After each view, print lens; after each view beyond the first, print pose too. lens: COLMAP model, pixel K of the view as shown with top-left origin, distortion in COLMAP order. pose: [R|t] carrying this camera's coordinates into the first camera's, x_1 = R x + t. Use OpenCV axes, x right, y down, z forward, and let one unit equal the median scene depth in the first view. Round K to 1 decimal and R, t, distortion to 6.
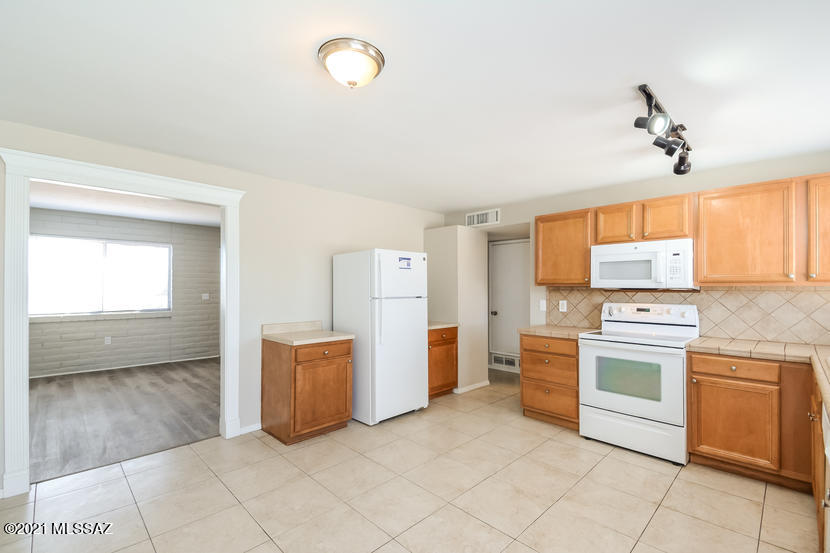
lens RADIAL K [[370.0, 0, 417.4], [0, 370.0, 278.1], [0, 0, 1]] dist [0.001052, -0.000367]
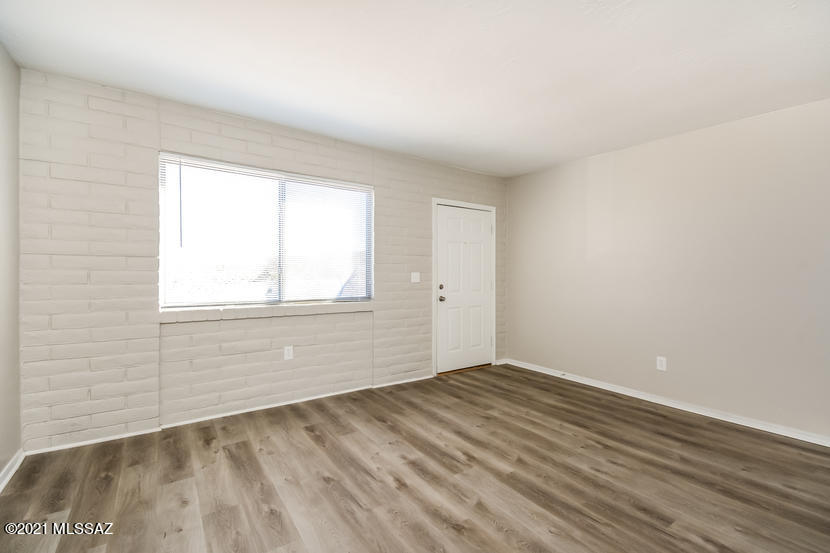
lens RADIAL K [[370.0, 0, 417.4], [0, 370.0, 278.1], [0, 0, 1]] dist [0.001052, -0.000367]
pose [[0.983915, 0.005955, -0.178540, -0.518031], [-0.000524, 0.999536, 0.030453, 0.036104], [0.178638, -0.029870, 0.983461, 0.462517]]
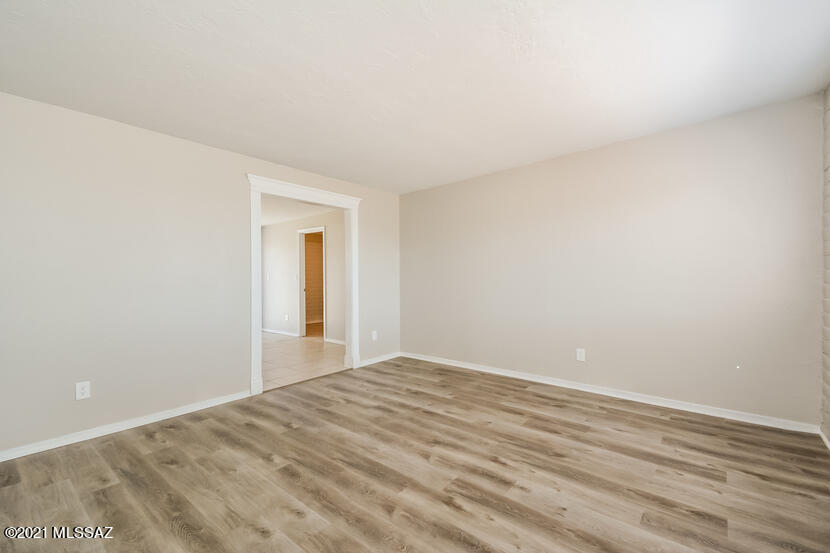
lens RADIAL K [[370.0, 0, 417.4], [0, 370.0, 278.1], [0, 0, 1]] dist [0.001052, -0.000367]
pose [[-0.995713, 0.010279, -0.091927, -0.477580], [0.012206, 0.999717, -0.020427, 0.052473], [0.091691, -0.021461, -0.995556, 1.150905]]
